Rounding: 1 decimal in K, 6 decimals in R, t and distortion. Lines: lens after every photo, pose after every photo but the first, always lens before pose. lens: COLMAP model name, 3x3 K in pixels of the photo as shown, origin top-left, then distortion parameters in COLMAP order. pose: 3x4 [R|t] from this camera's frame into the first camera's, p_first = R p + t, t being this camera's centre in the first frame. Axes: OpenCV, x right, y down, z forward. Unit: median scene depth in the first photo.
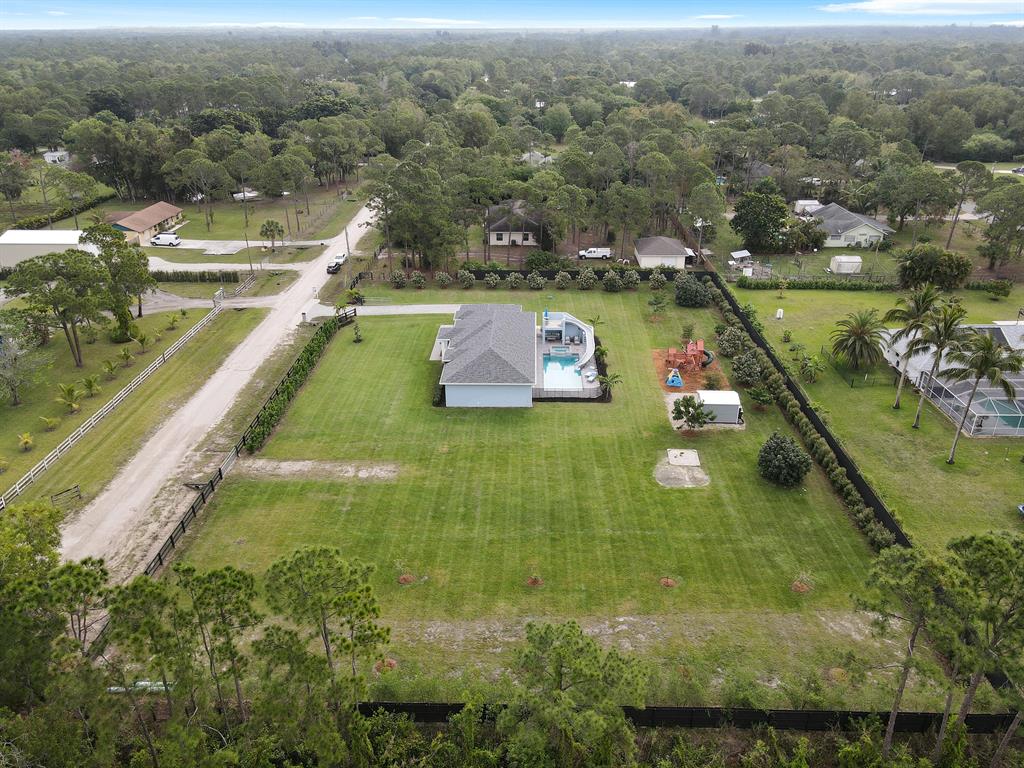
lens RADIAL K [[751.4, 0, 515.7], [0, 751.4, 385.8], [0, 0, 1]] dist [0.000411, 0.027357]
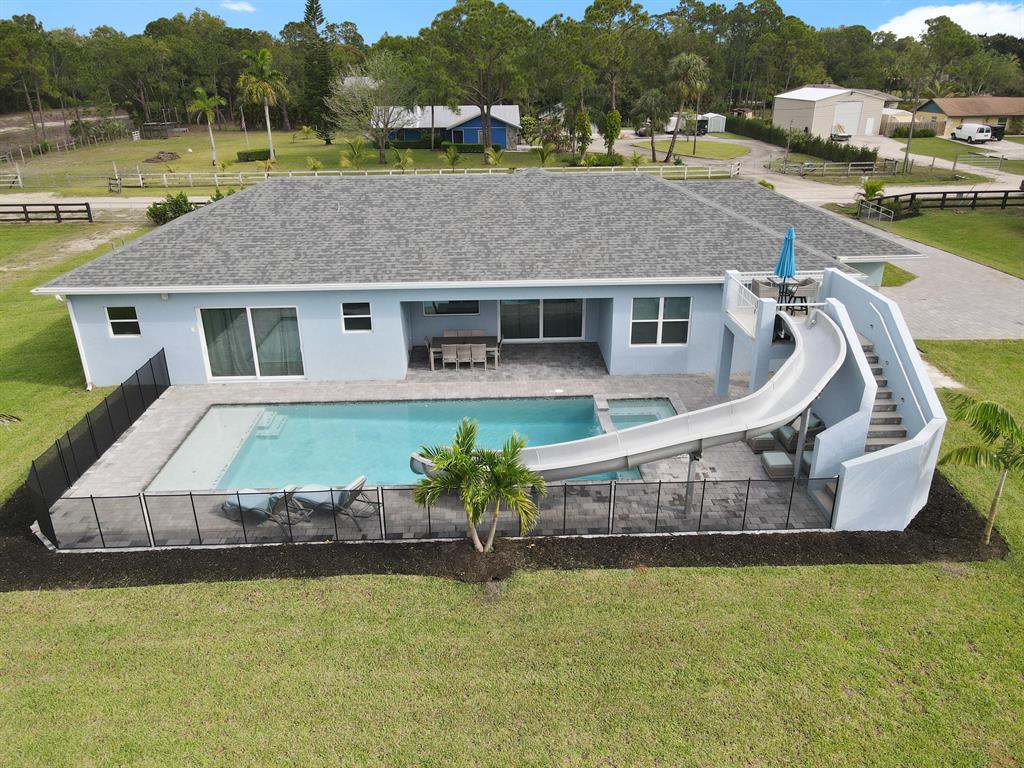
lens RADIAL K [[750.3, 0, 515.5], [0, 750.3, 378.2], [0, 0, 1]] dist [-0.002497, 0.035029]
pose [[0.060243, 0.388559, -0.919453, 0.224747], [-0.426250, 0.842932, 0.328293, -0.103459], [0.902597, 0.372139, 0.216403, 0.904146]]
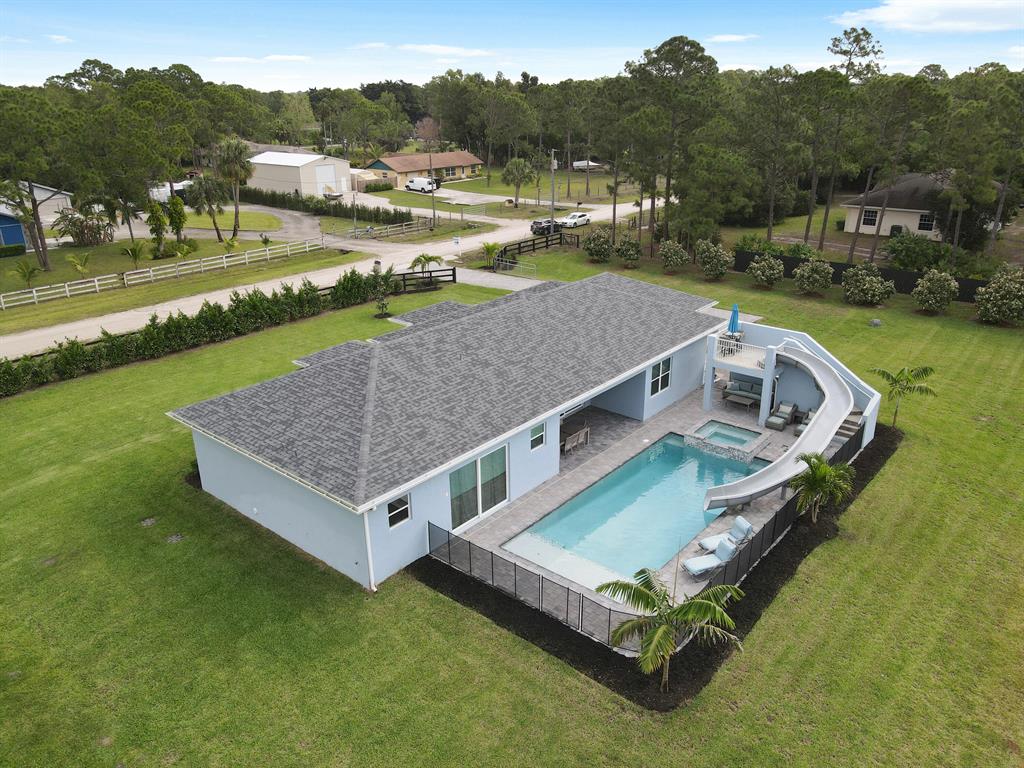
lens RADIAL K [[750.3, 0, 515.5], [0, 750.3, 378.2], [0, 0, 1]] dist [-0.002497, 0.035029]
pose [[0.779399, 0.218708, -0.587115, 0.165261], [-0.264228, 0.964423, 0.008496, -0.049017], [0.568085, 0.148510, 0.809459, 0.678173]]
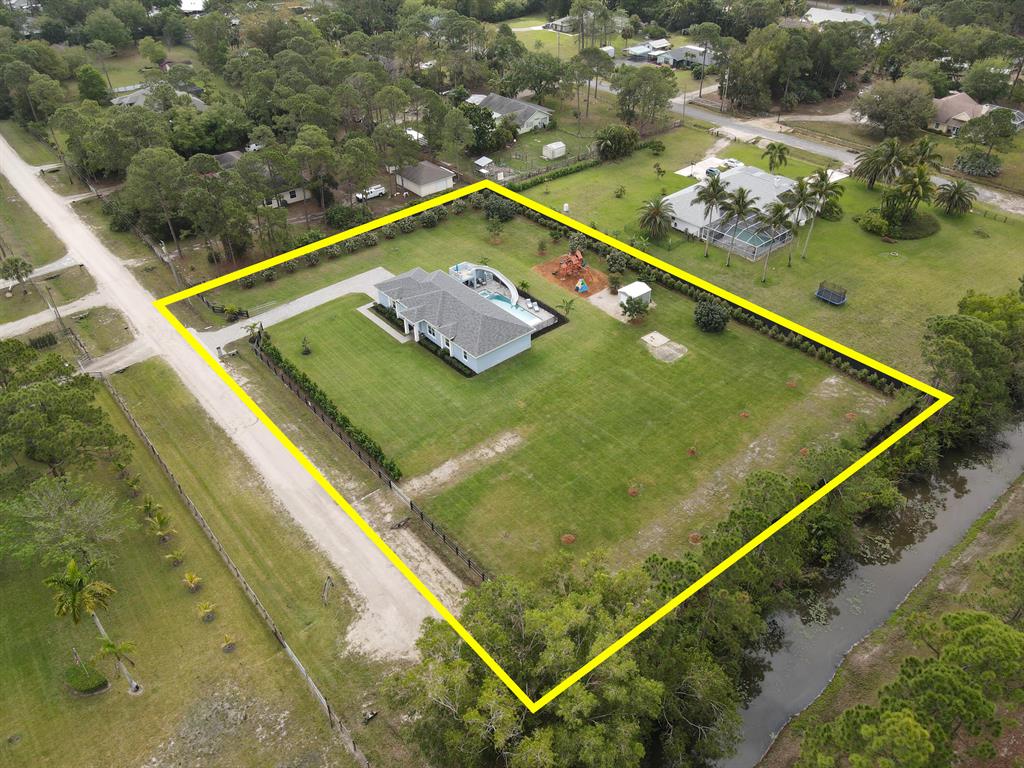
lens RADIAL K [[750.3, 0, 515.5], [0, 750.3, 378.2], [0, 0, 1]] dist [-0.002497, 0.035029]
pose [[0.746167, -0.402681, 0.530172, -0.577350], [0.296562, 0.914010, 0.276834, -0.235584], [-0.596059, -0.049336, 0.801424, 0.002758]]
